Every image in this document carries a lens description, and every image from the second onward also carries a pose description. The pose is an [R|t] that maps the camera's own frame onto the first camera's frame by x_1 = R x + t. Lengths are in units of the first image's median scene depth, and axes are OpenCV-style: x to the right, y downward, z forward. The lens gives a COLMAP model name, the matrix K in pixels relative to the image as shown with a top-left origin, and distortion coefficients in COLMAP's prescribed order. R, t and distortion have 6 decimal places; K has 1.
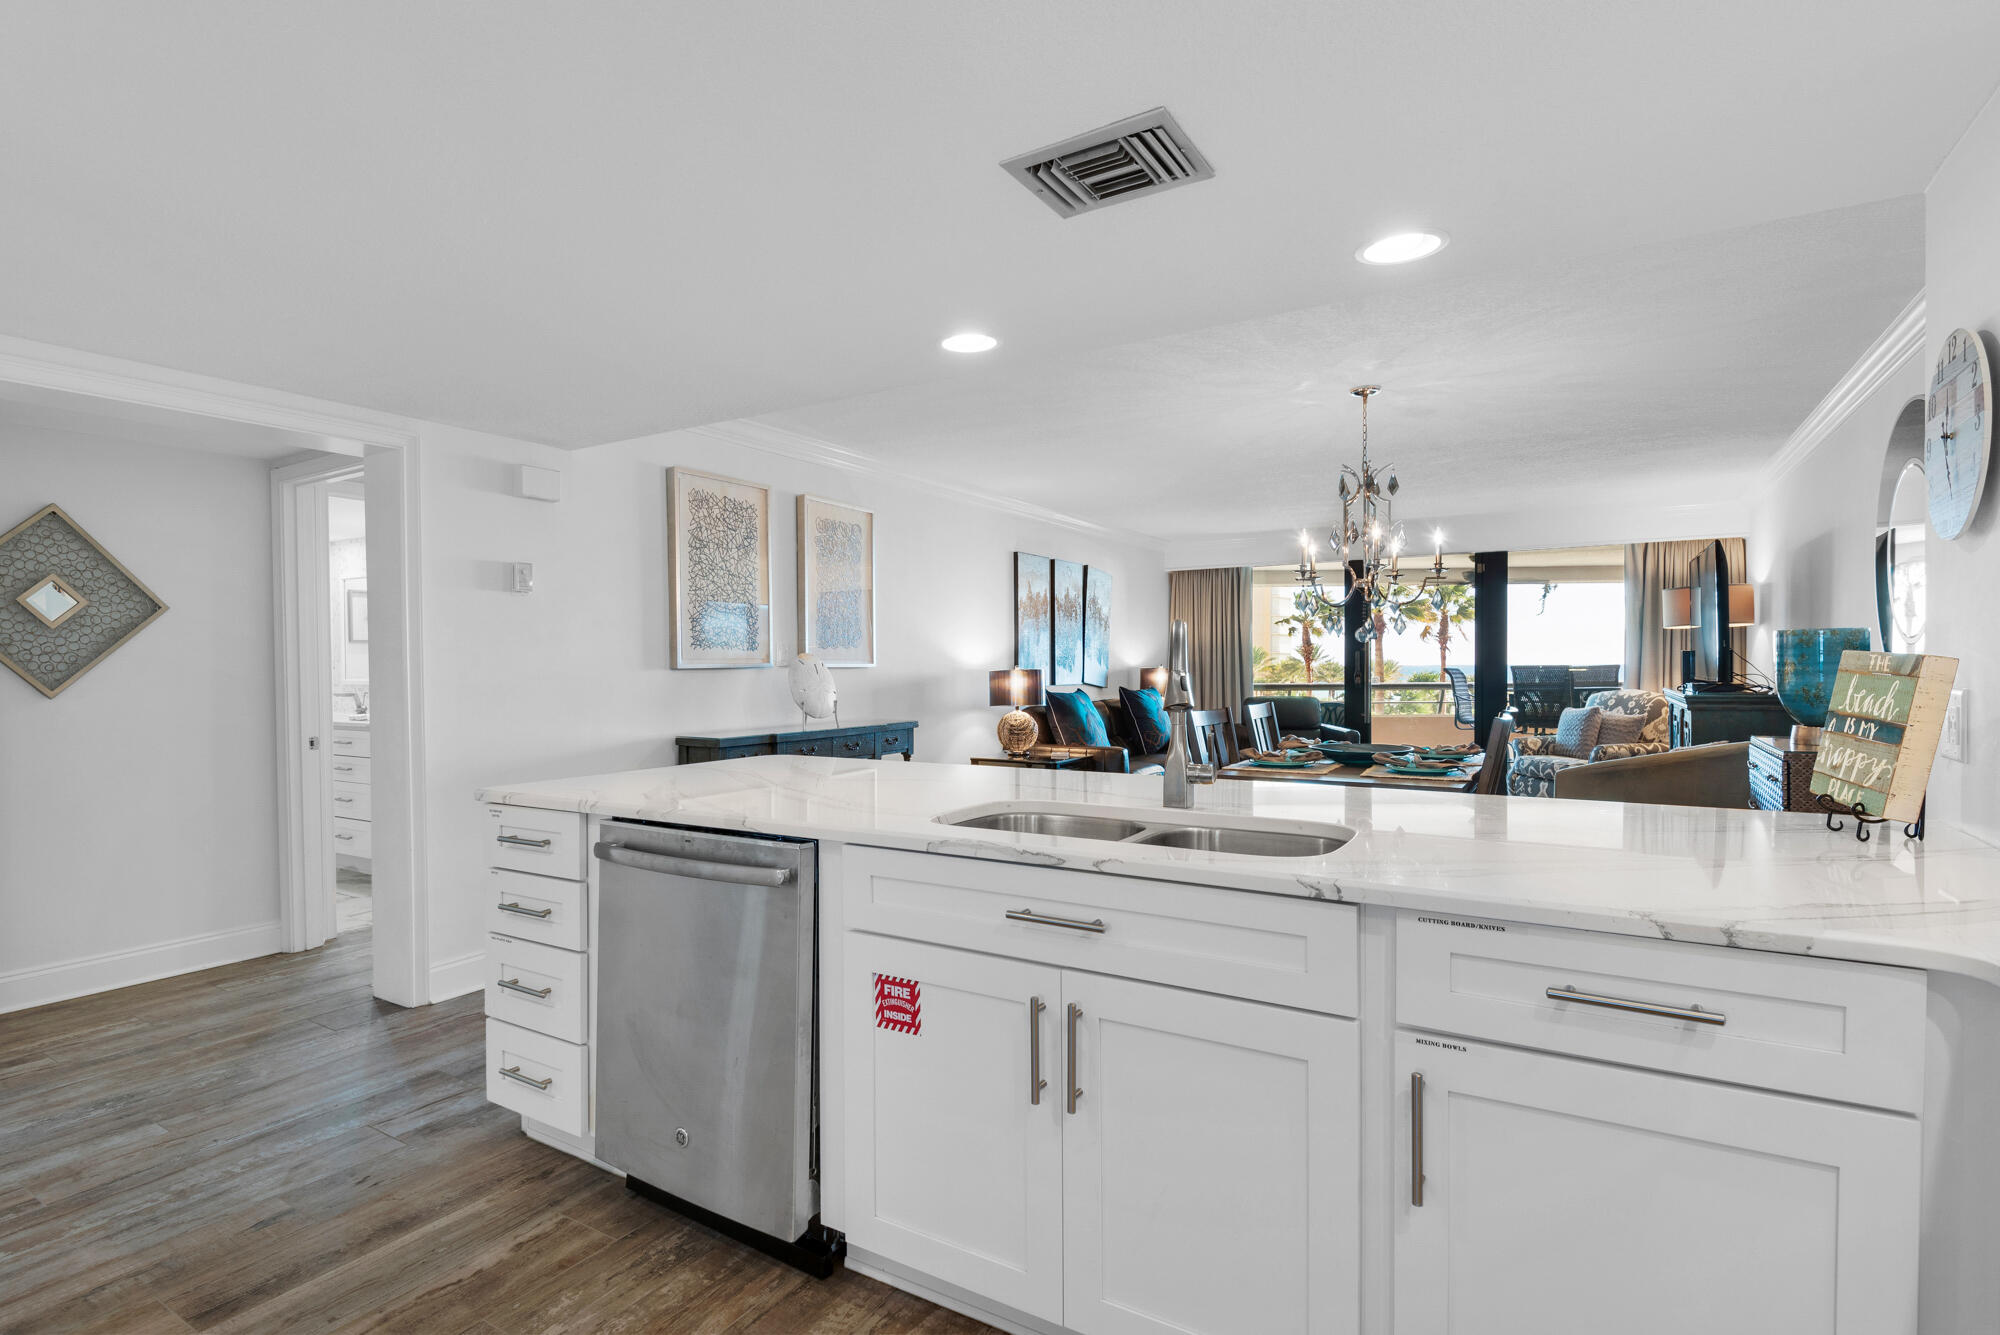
lens RADIAL K [[985.2, 0, 959.5], [0, 985.2, 675.4], [0, 0, 1]] dist [-0.001140, -0.000319]
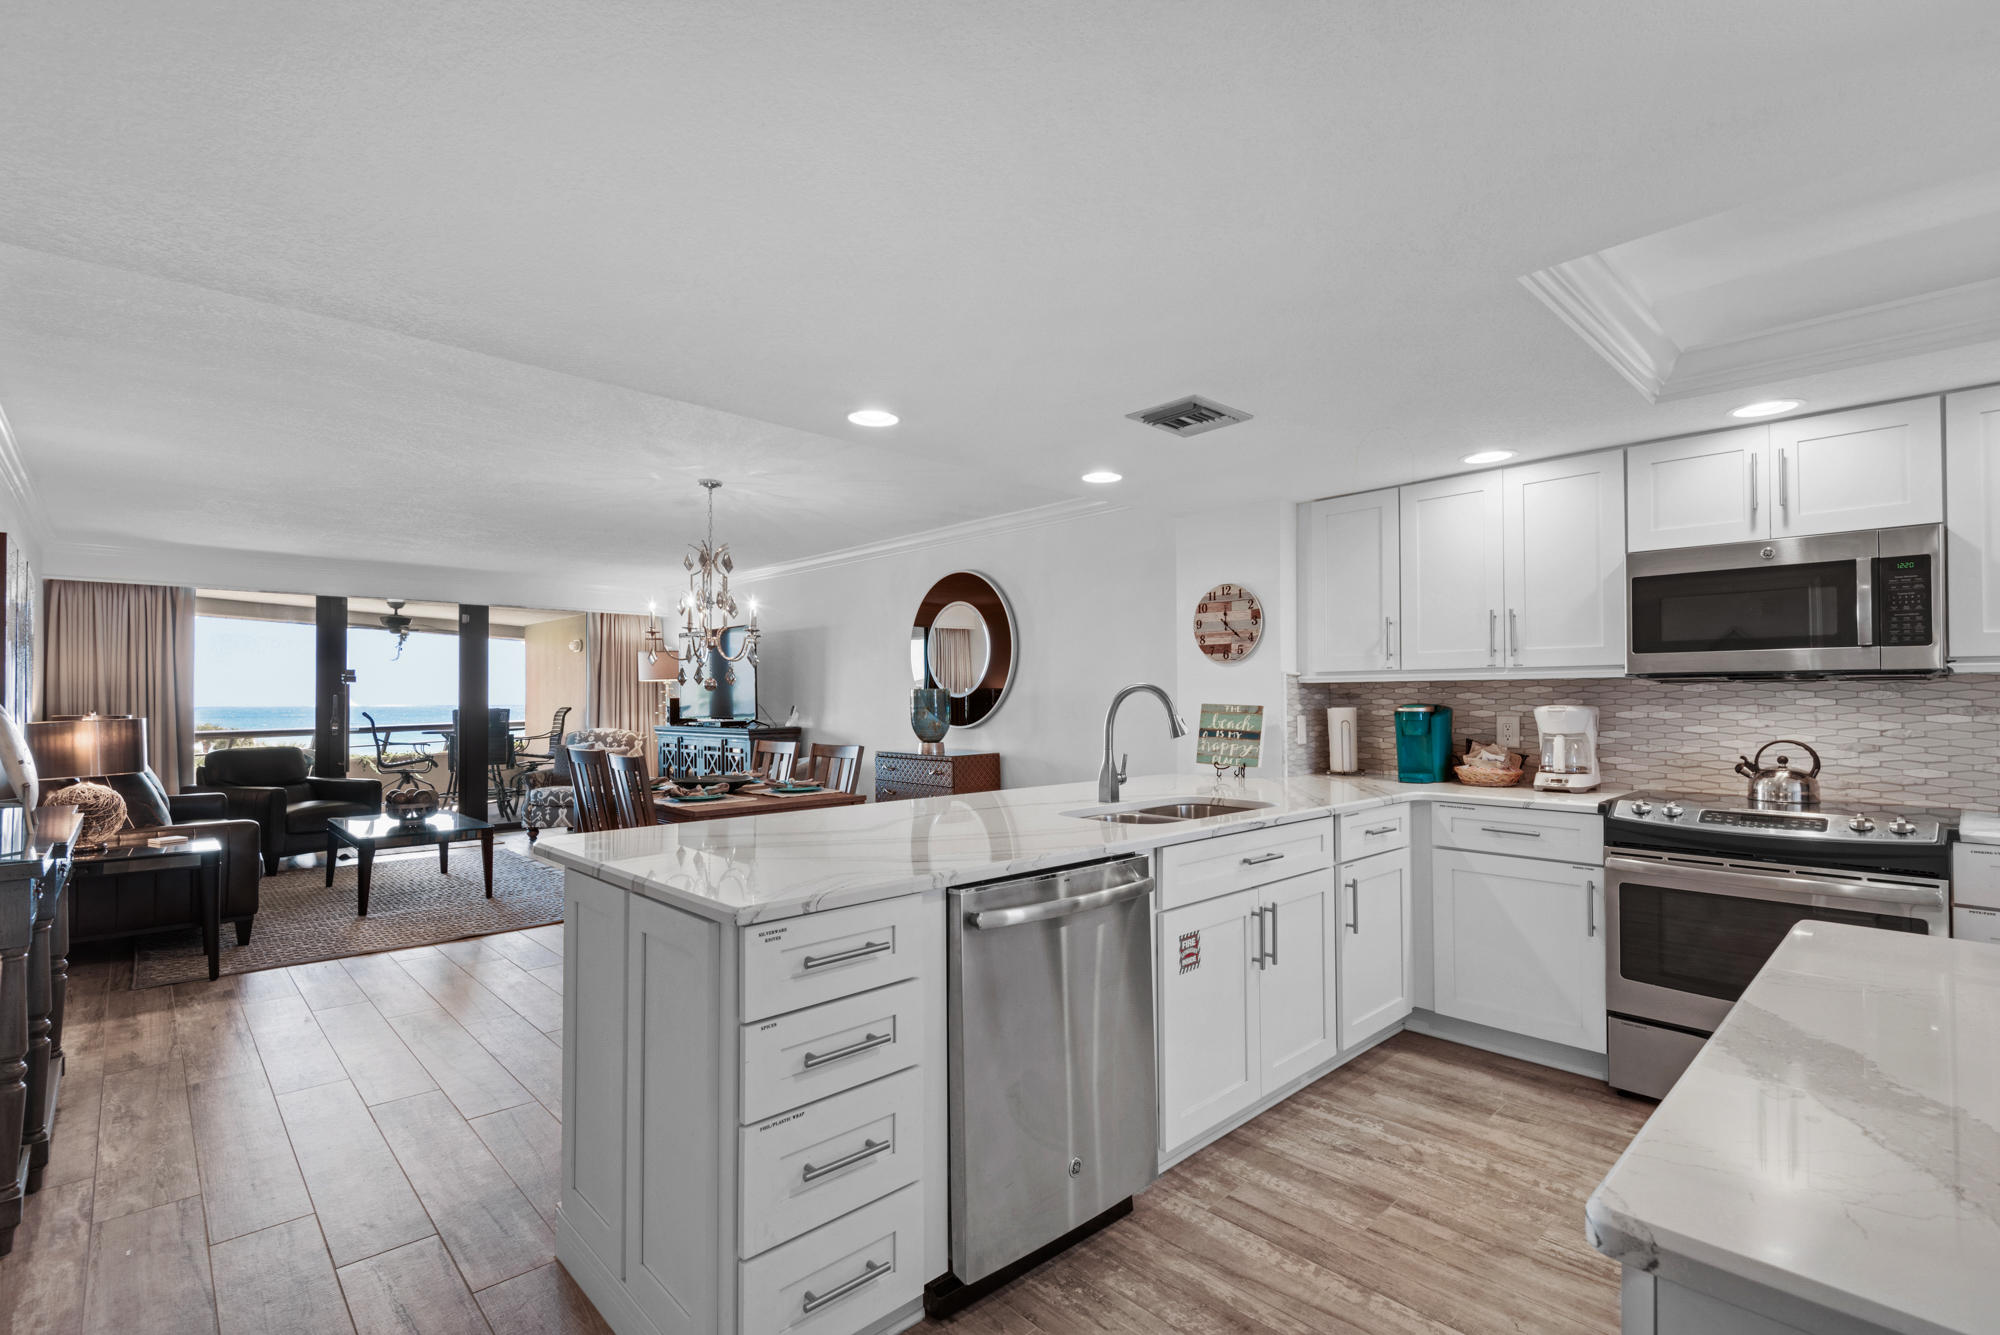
lens RADIAL K [[912.0, 0, 998.4], [0, 912.0, 685.2], [0, 0, 1]] dist [0.019962, -0.014201]
pose [[0.244105, 0.021276, 0.969516, -1.055758], [0.012546, 0.999606, -0.025095, -0.014876], [-0.969668, 0.018289, 0.243741, 0.702792]]
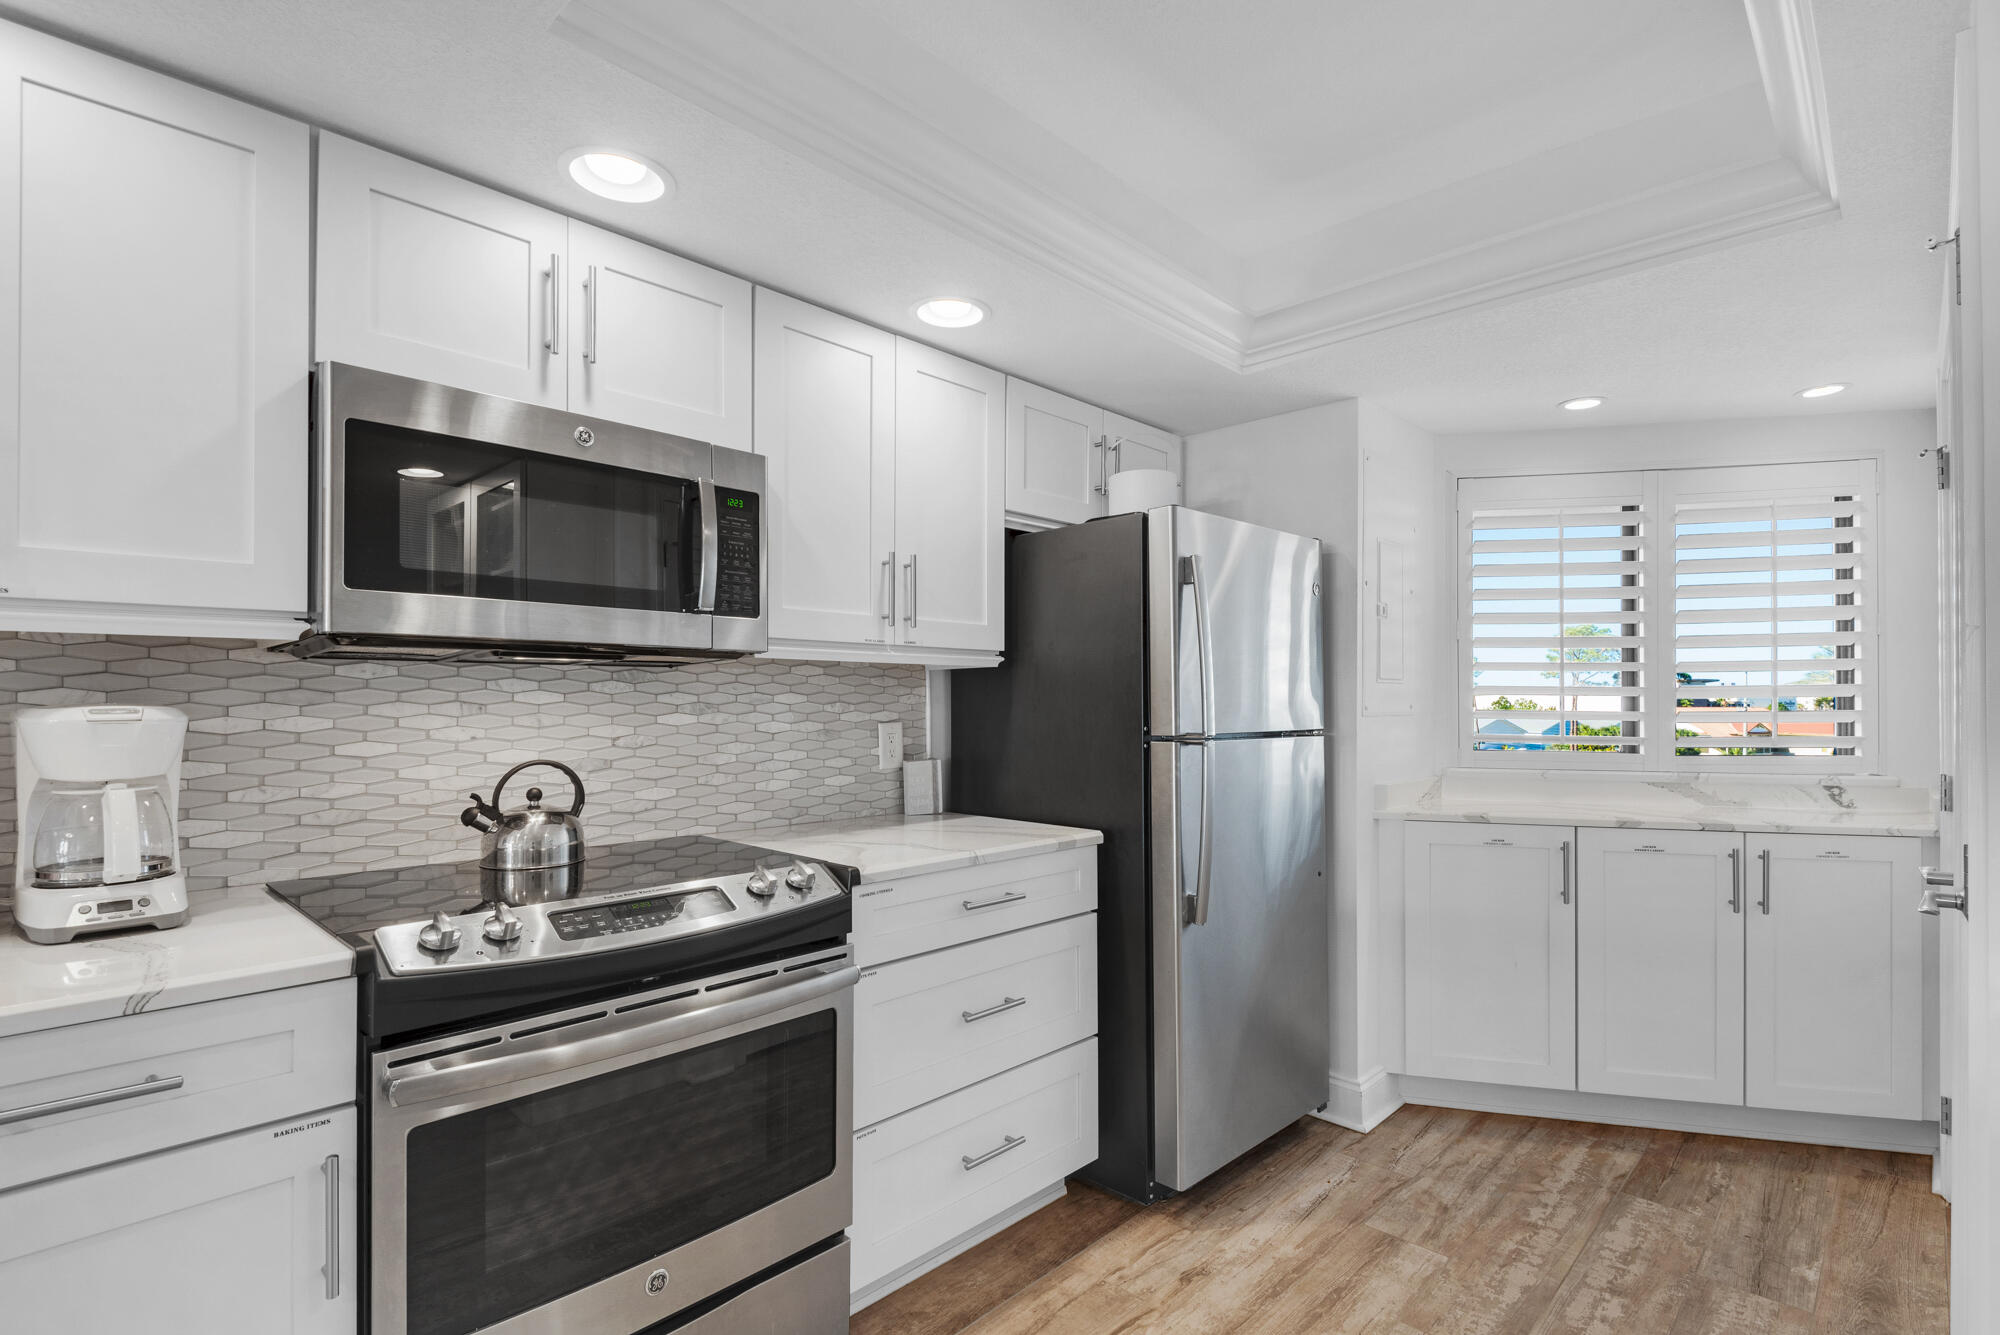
lens RADIAL K [[951.8, 0, 1005.1], [0, 951.8, 689.9], [0, 0, 1]] dist [-0.002551, -0.001204]
pose [[-0.981738, 0.005948, 0.190143, -0.123470], [0.007148, 0.999959, 0.005625, -0.017624], [-0.190102, 0.006881, -0.981740, 0.658829]]
